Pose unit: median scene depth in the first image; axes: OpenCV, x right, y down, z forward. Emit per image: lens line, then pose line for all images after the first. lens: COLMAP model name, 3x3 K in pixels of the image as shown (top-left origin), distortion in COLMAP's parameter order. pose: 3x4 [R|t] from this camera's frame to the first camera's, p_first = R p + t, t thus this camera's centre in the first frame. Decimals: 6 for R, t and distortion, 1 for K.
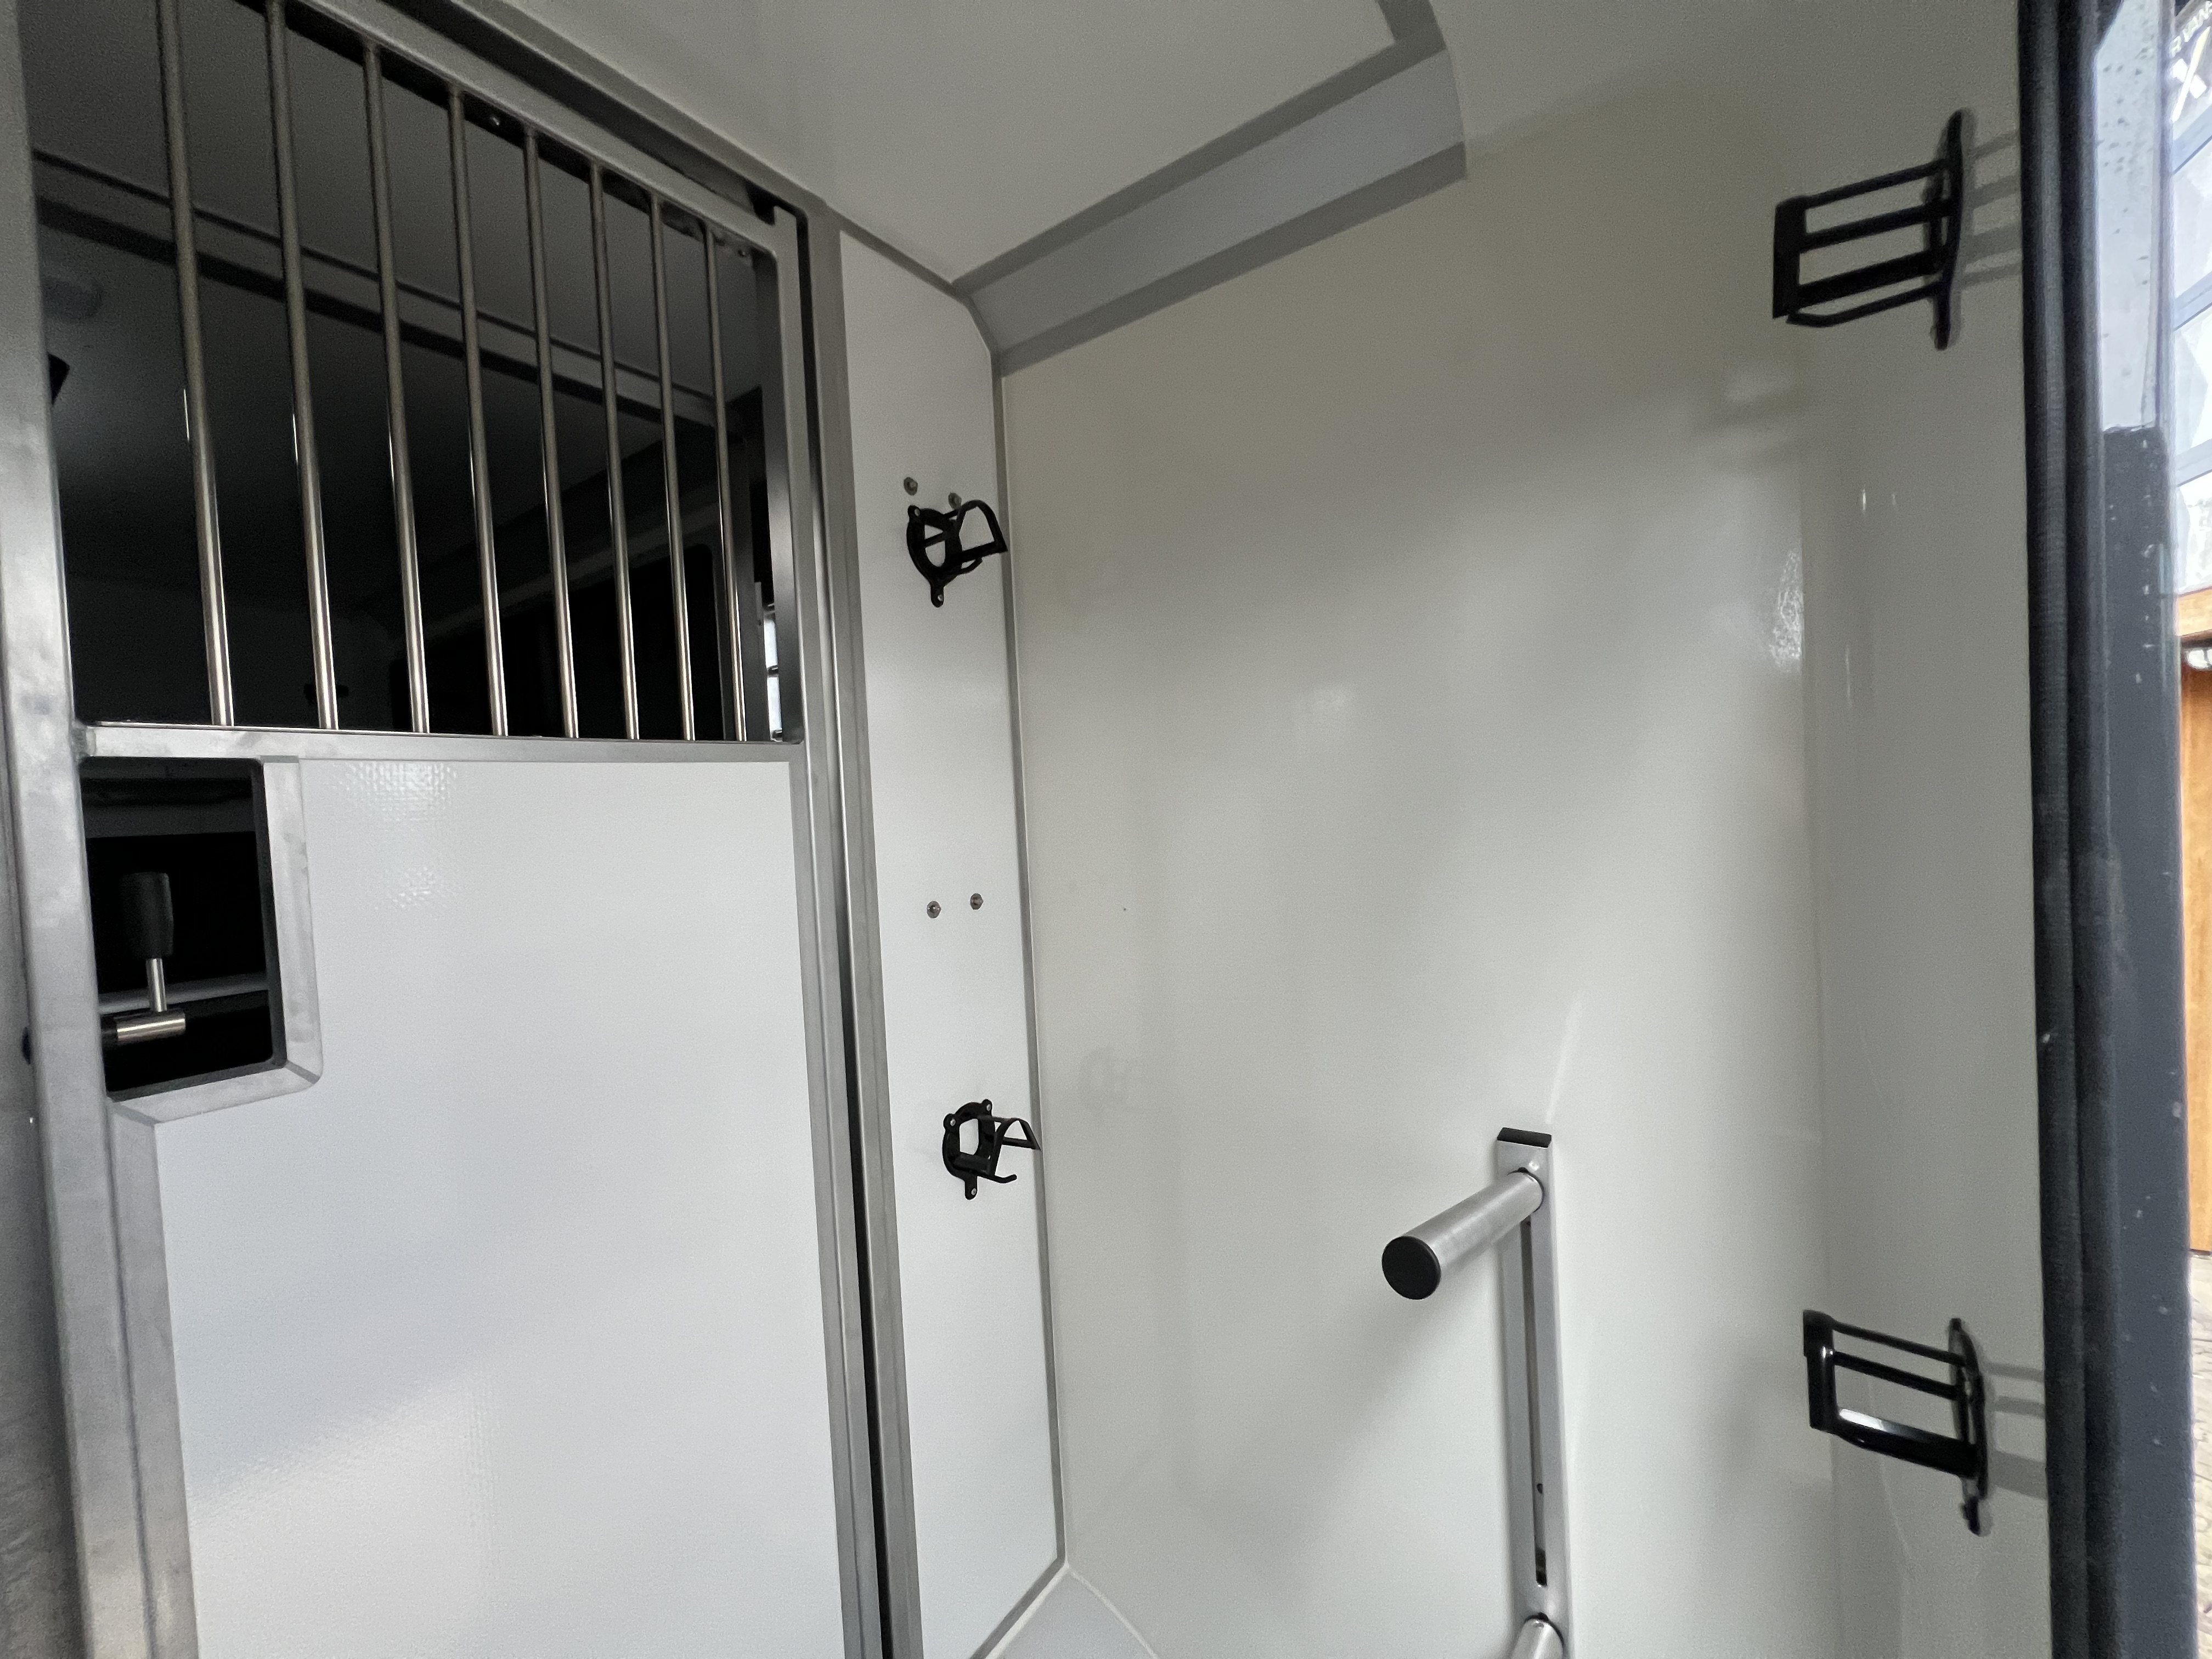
lens RADIAL K [[886.5, 0, 1113.1], [0, 886.5, 828.3], [0, 0, 1]] dist [0.004057, 0.000724]
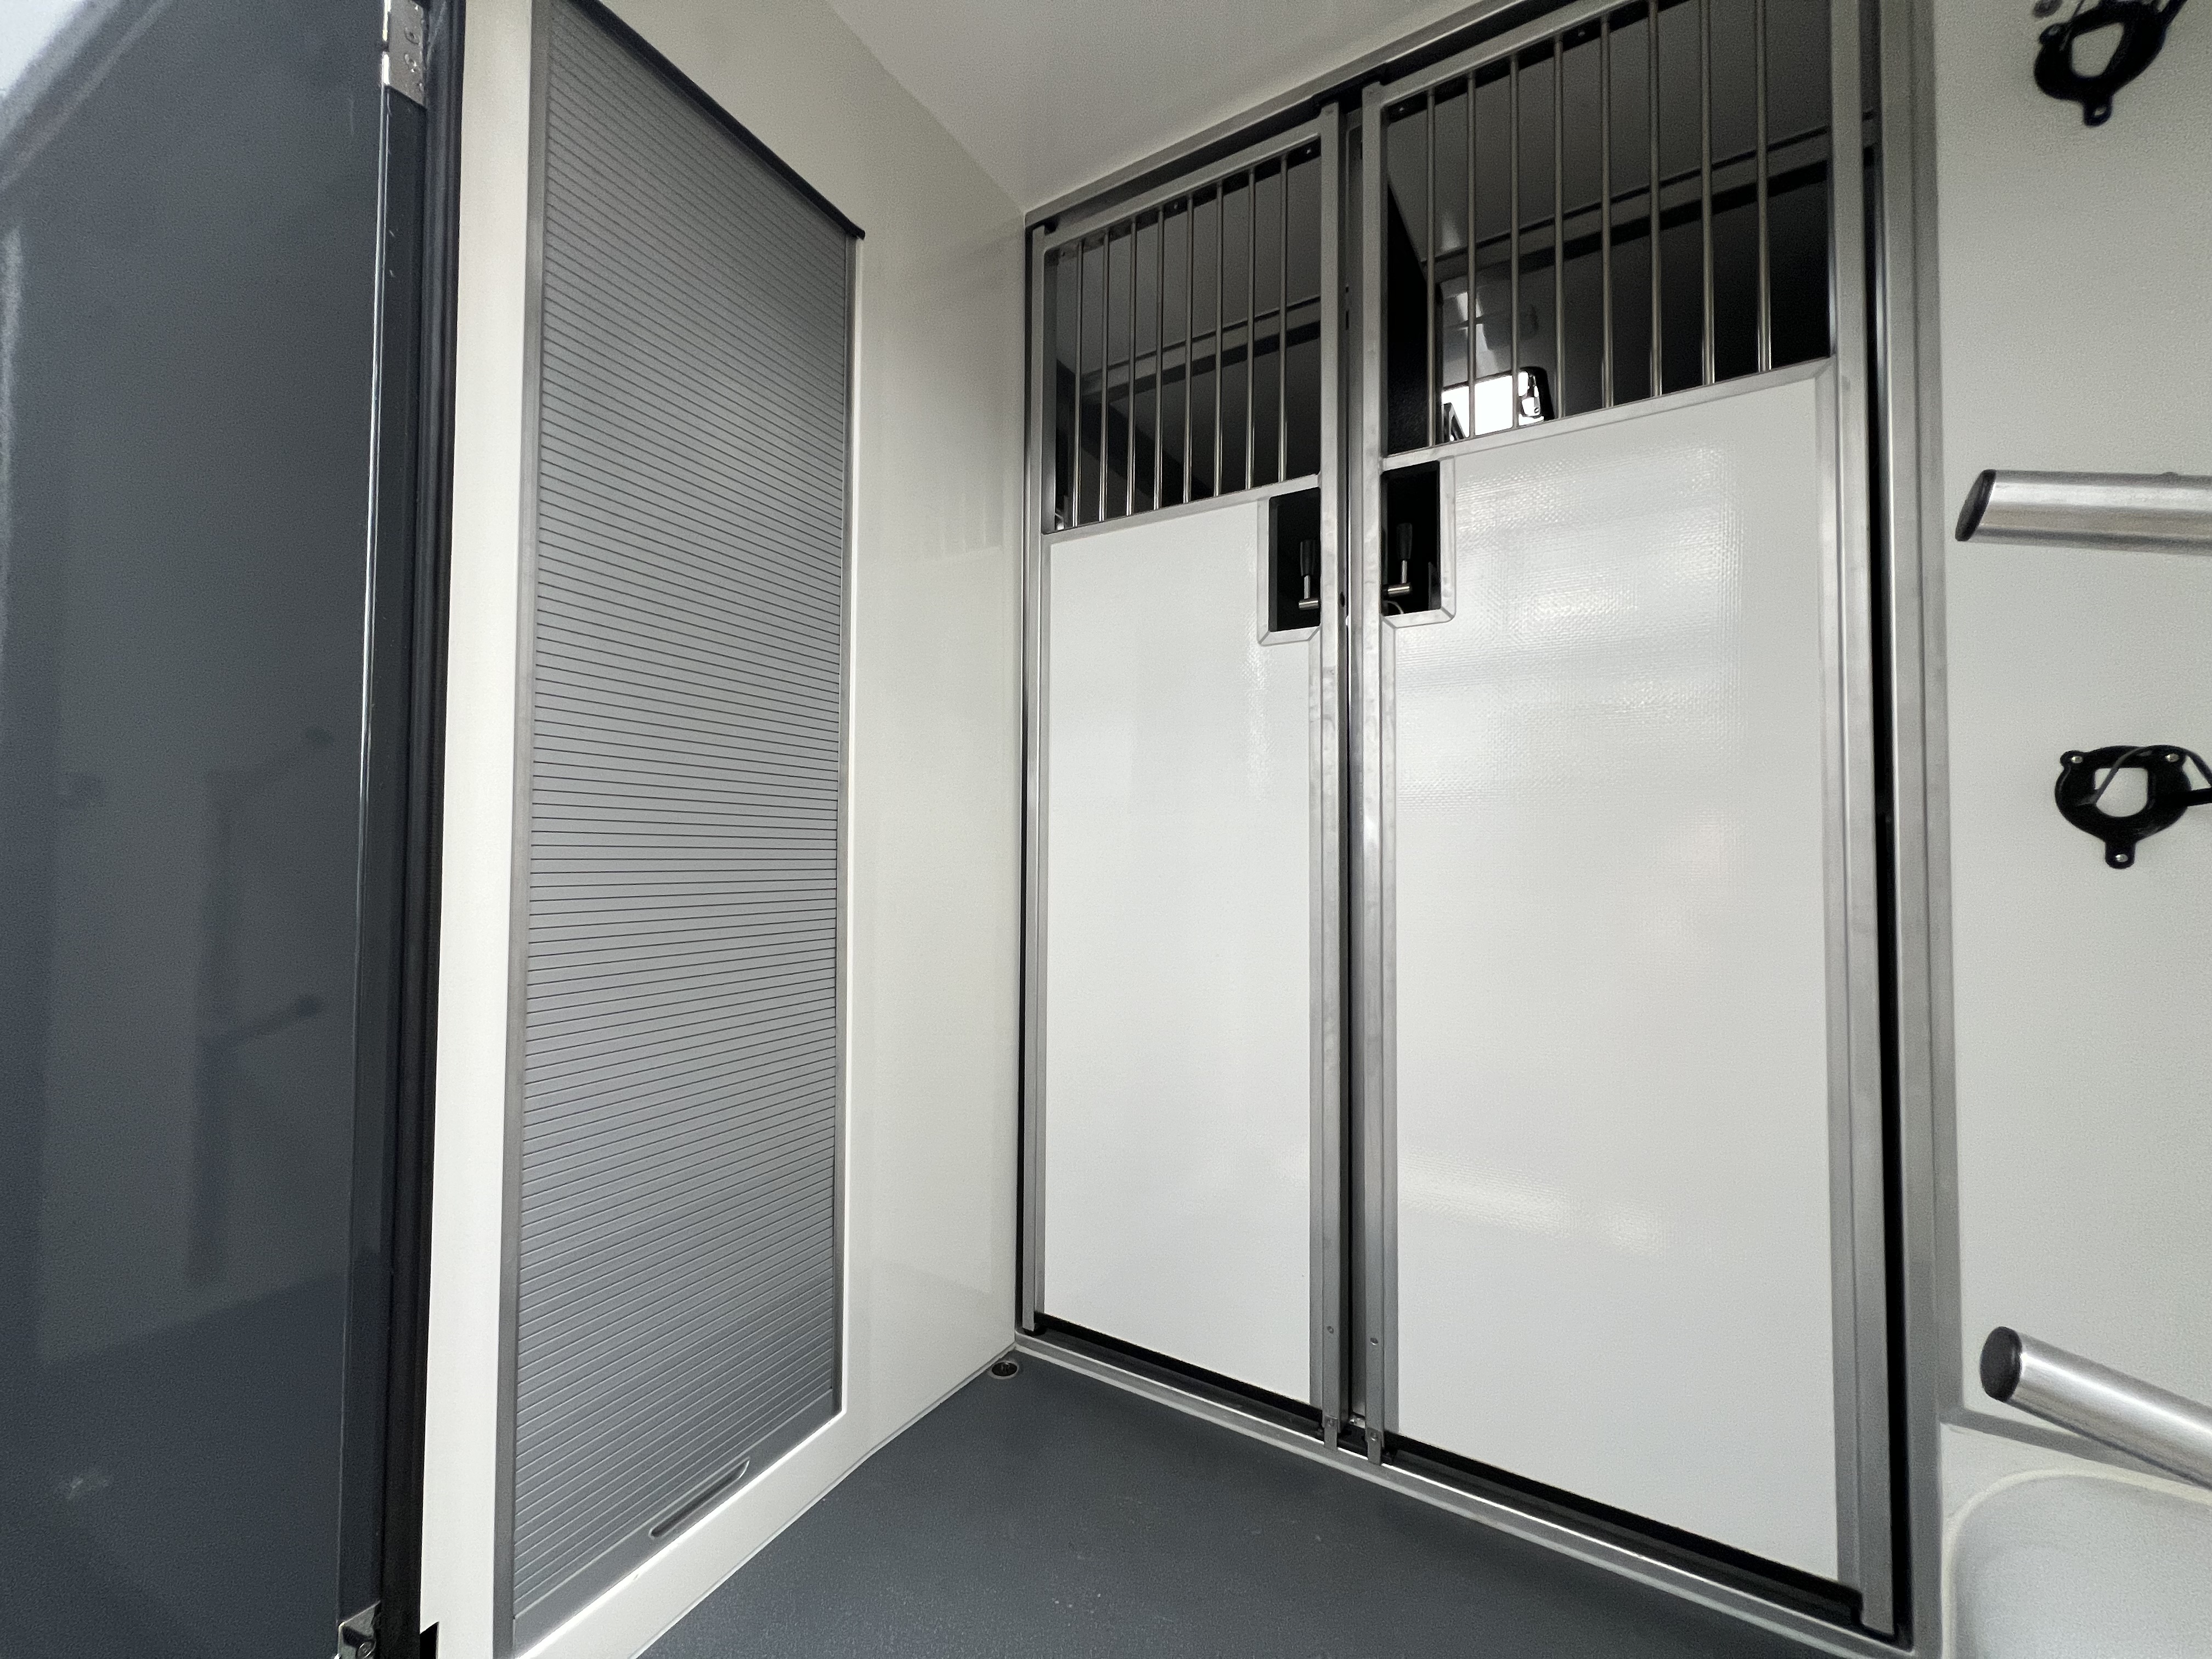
lens RADIAL K [[884.6, 0, 1104.7], [0, 884.6, 834.6], [0, 0, 1]] dist [0.001812, 0.000105]
pose [[0.065277, 0.025085, -0.997552, 0.581058], [-0.040036, 0.998945, 0.022501, 0.425363], [0.997064, 0.038469, 0.066213, 0.067000]]
